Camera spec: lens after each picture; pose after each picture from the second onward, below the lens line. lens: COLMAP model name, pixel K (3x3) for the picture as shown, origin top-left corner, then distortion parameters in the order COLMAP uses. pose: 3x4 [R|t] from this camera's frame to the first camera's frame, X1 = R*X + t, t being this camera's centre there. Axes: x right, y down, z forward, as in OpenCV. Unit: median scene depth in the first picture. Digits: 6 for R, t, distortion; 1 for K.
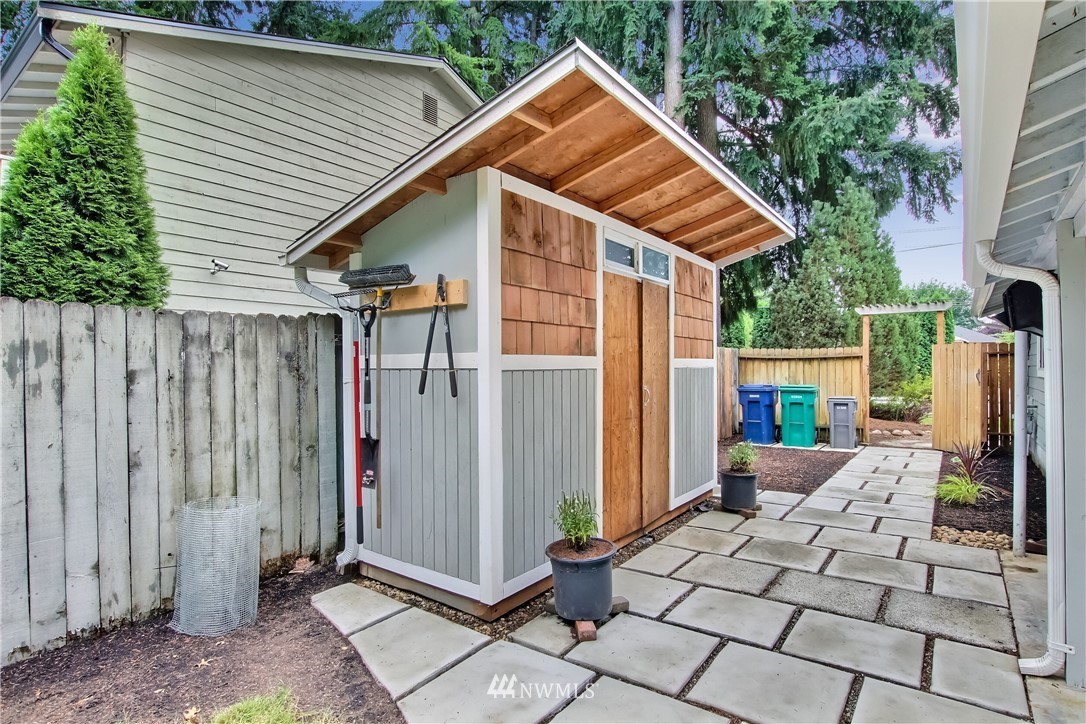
lens RADIAL K [[539.2, 0, 549.5], [0, 539.2, 369.4], [0, 0, 1]] dist [-0.027959, 0.001832]
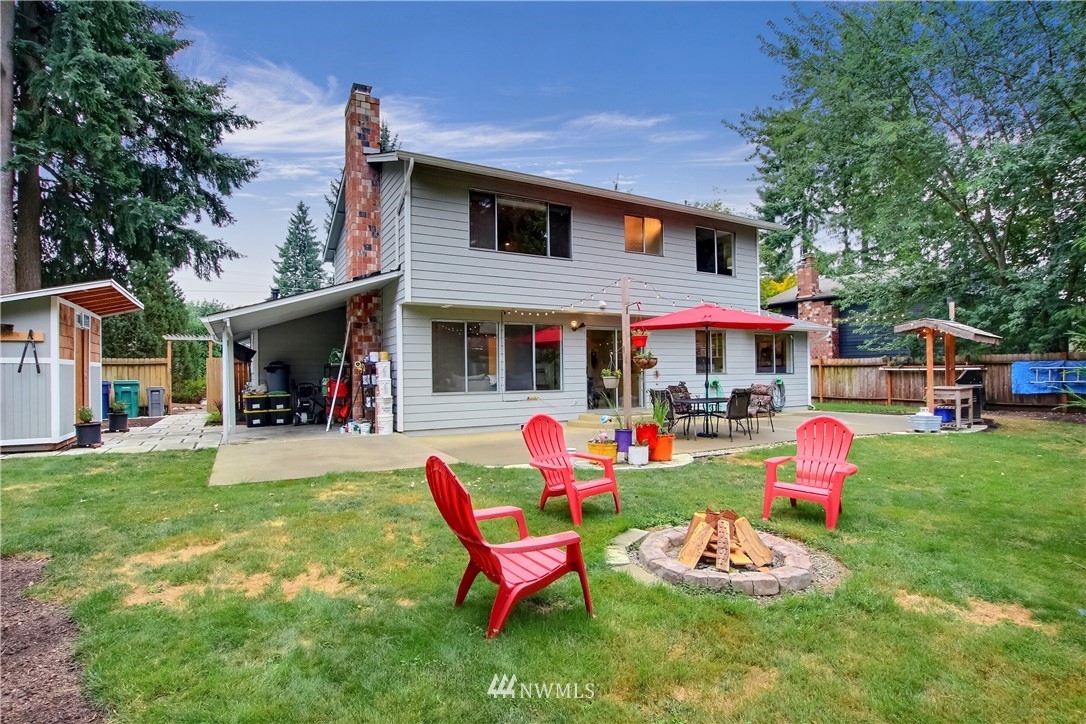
lens RADIAL K [[539.2, 0, 549.5], [0, 539.2, 369.4], [0, 0, 1]] dist [-0.027959, 0.001832]
pose [[0.378006, 0.005990, 0.925784, -0.492942], [0.013684, 0.999834, -0.012056, 0.028607], [-0.925702, 0.017225, 0.377861, -0.725475]]
